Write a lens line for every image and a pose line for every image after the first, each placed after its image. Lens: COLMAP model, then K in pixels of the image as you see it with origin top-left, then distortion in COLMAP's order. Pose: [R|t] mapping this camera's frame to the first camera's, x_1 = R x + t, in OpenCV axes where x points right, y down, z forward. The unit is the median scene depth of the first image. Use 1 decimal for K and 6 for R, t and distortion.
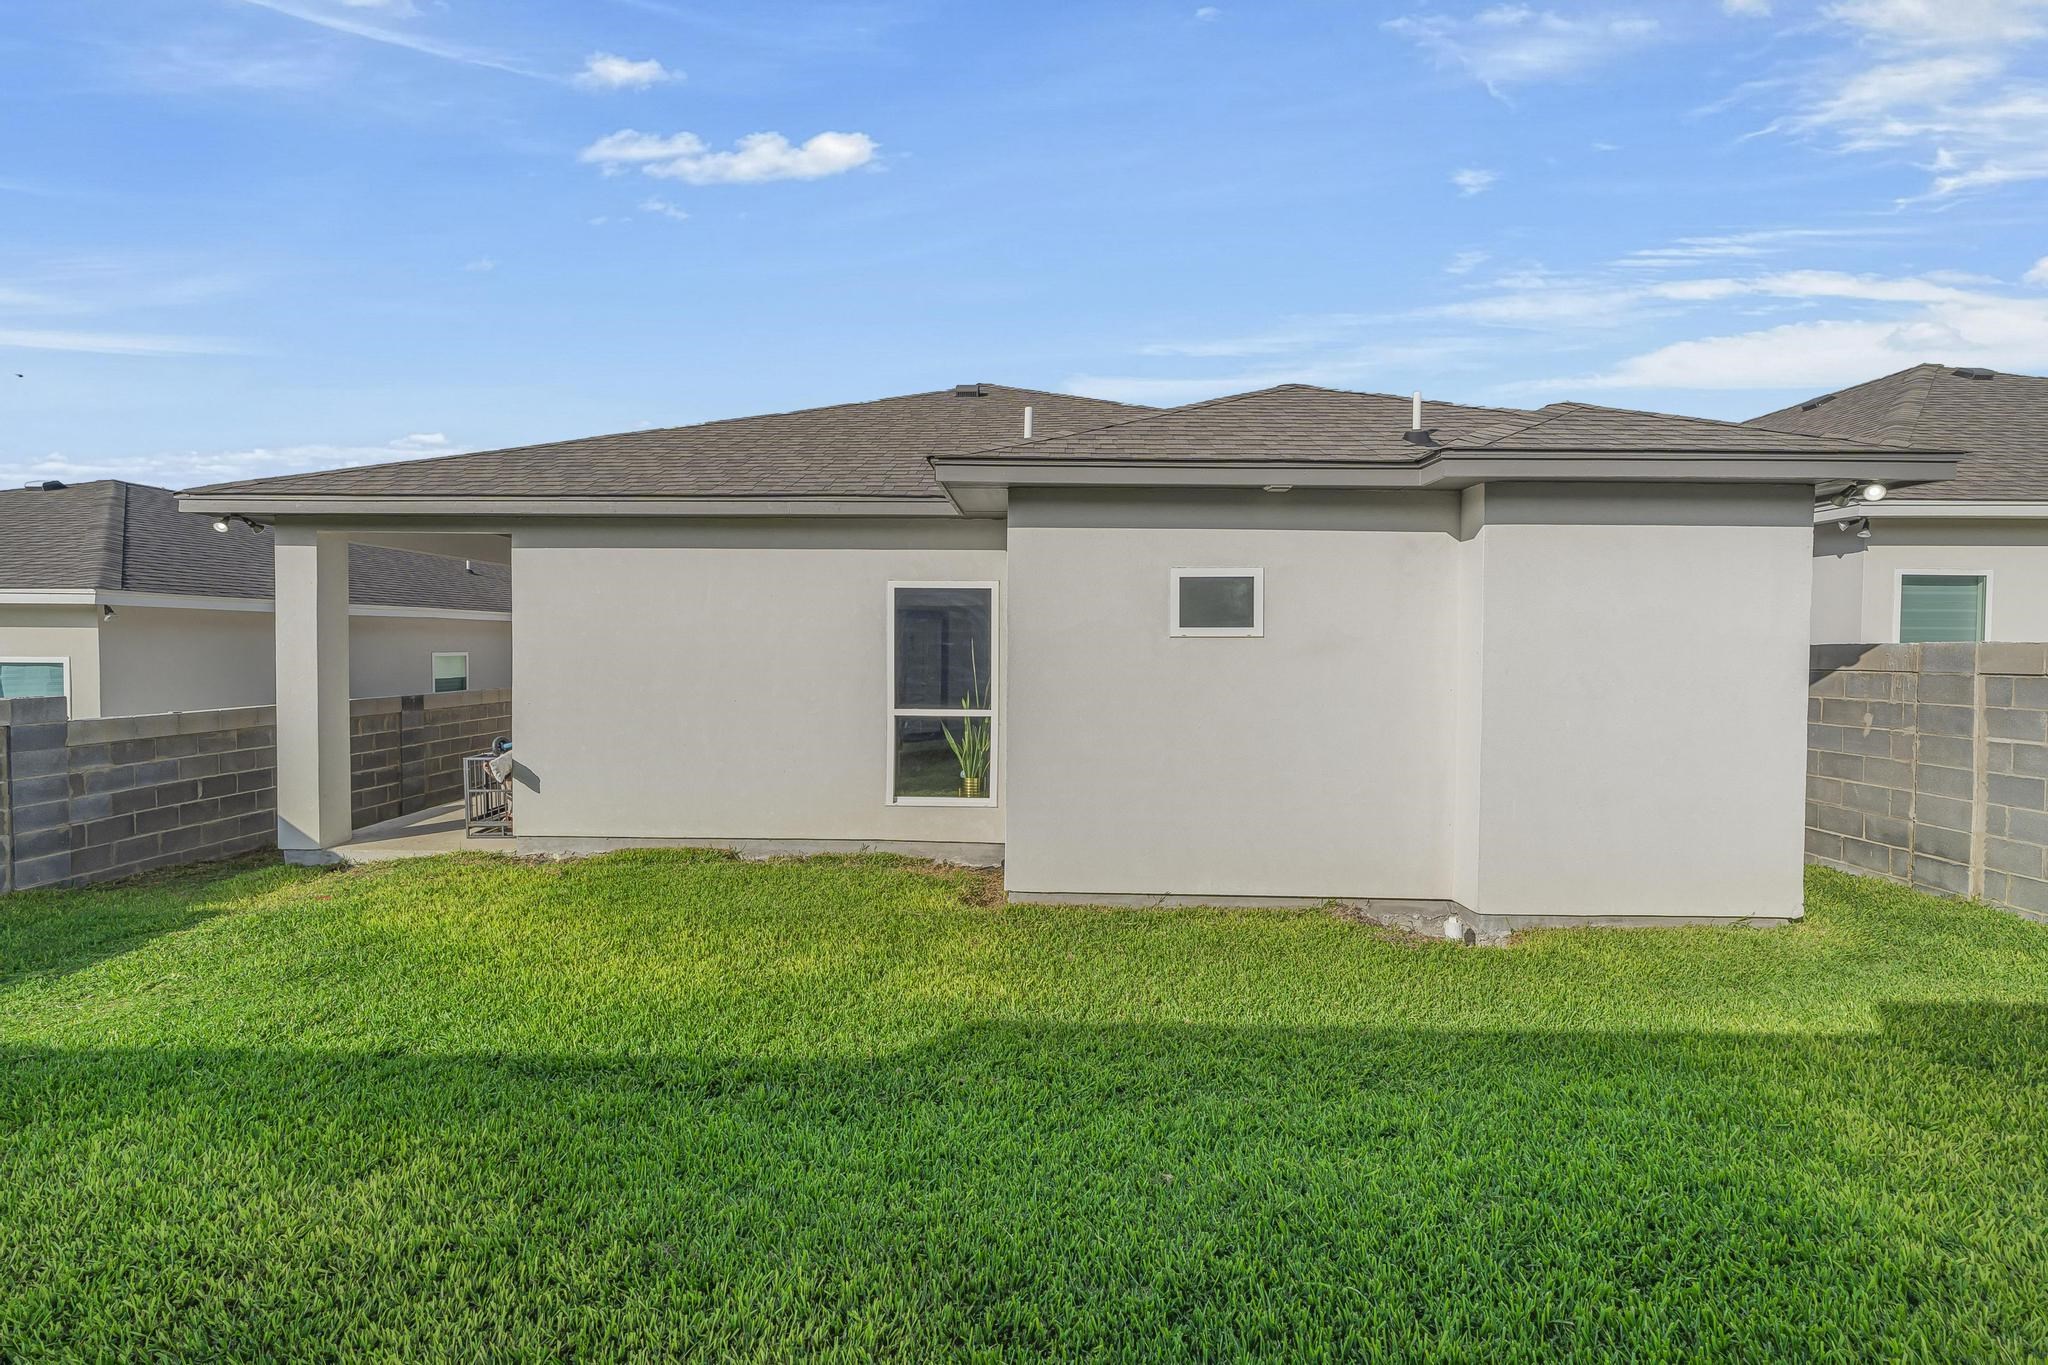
lens RADIAL K [[911.6, 0, 1022.9], [0, 911.6, 667.8], [0, 0, 1]] dist [-0.000588, 0.000219]
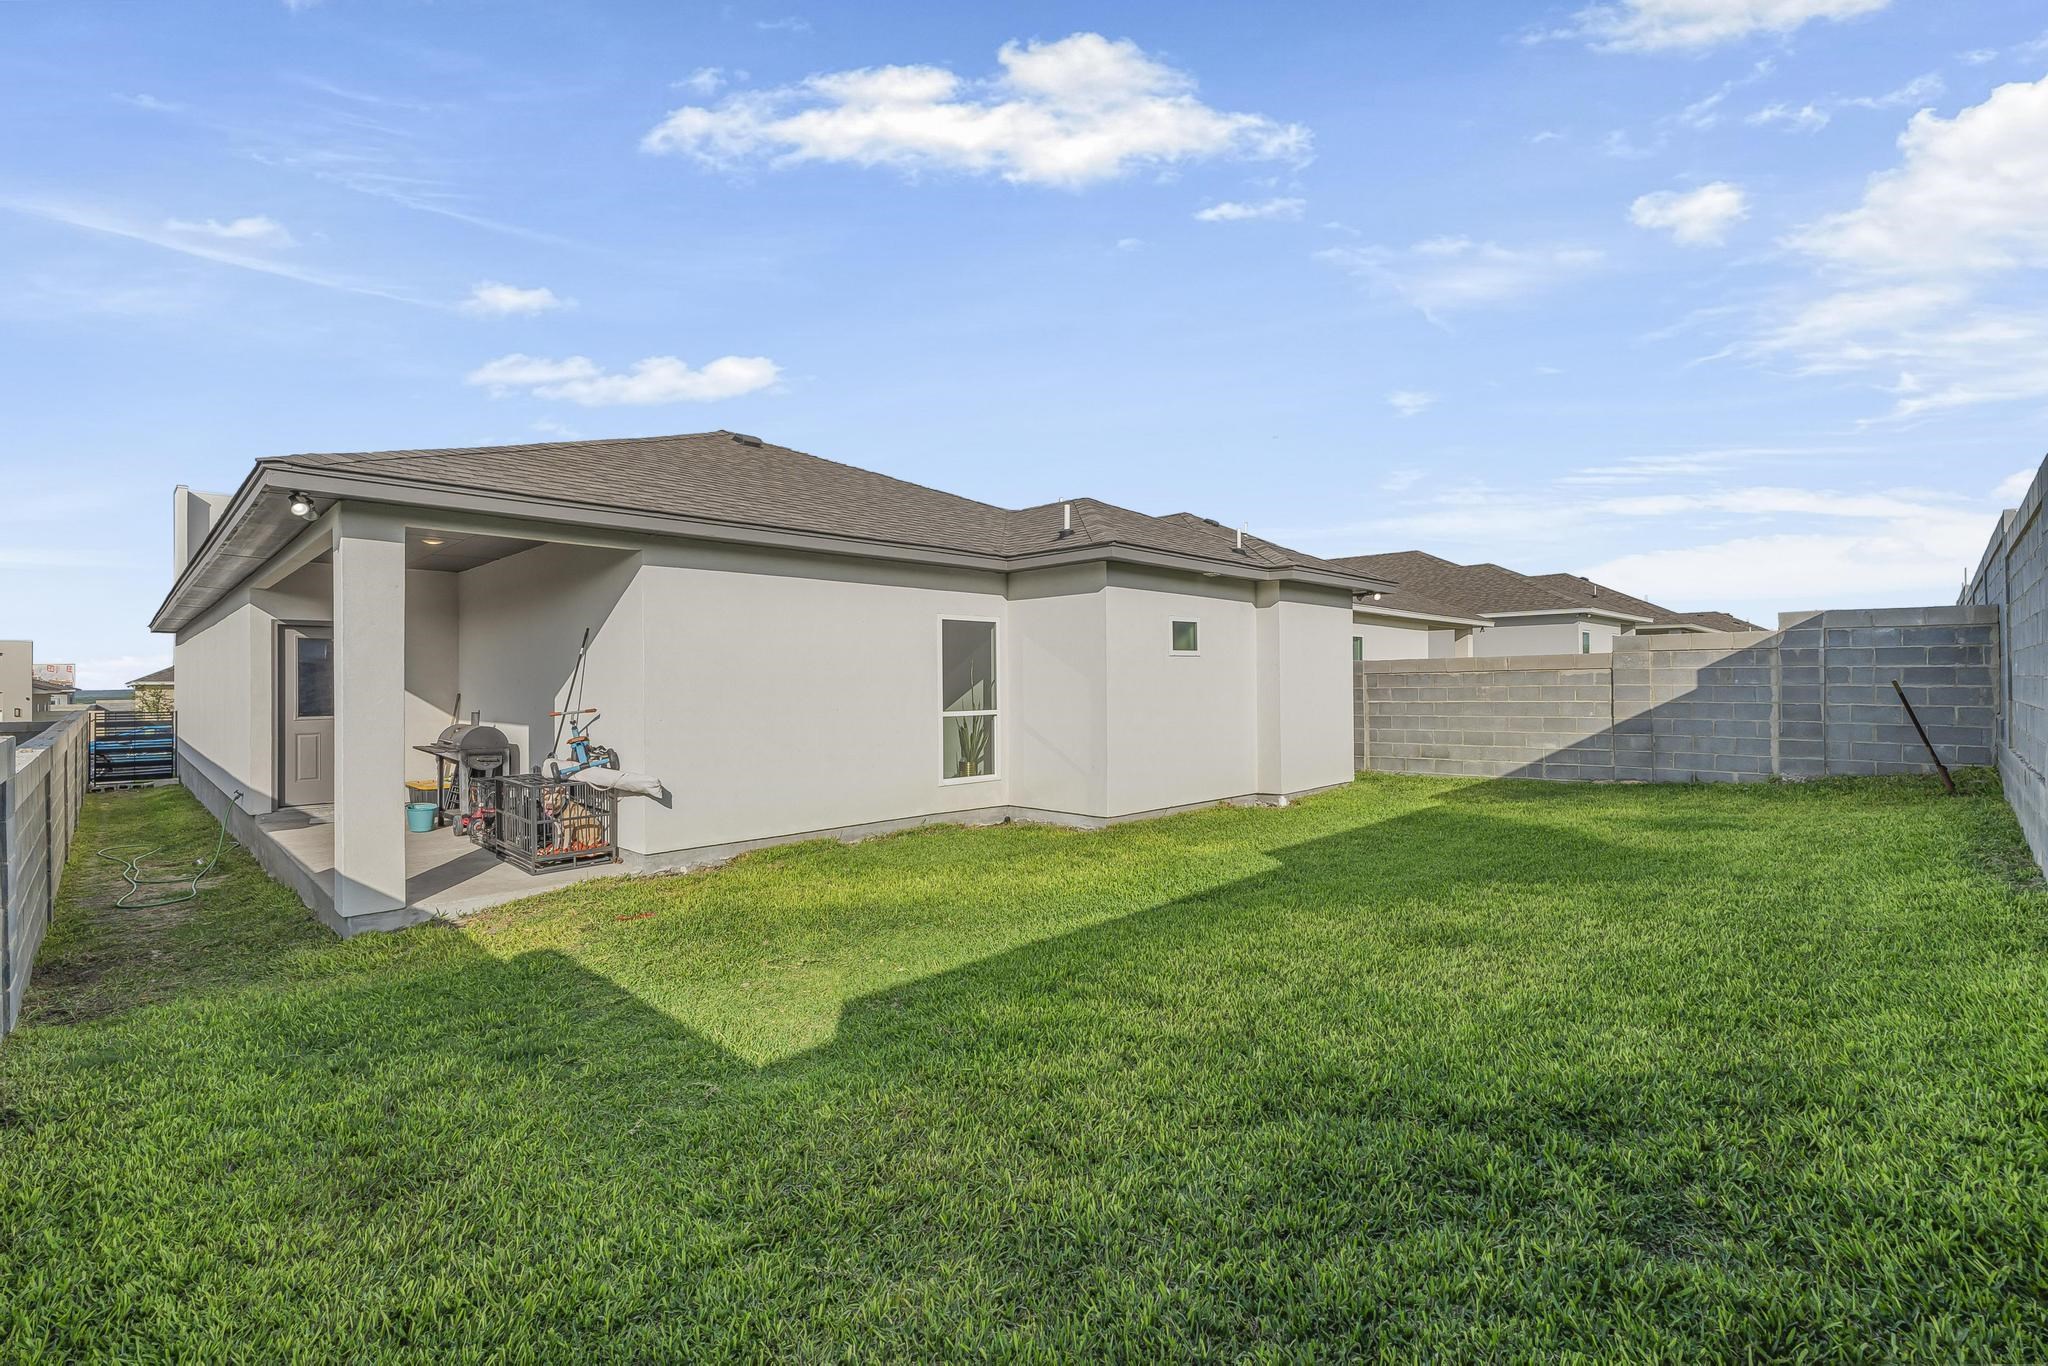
lens RADIAL K [[911.6, 0, 1017.9], [0, 911.6, 680.4], [0, 0, 1]] dist [-0.000588, 0.000219]
pose [[0.691094, -0.011221, 0.722678, -1.015077], [0.031497, 0.999397, -0.014604, 0.023071], [-0.722078, 0.032855, 0.691031, 0.019386]]
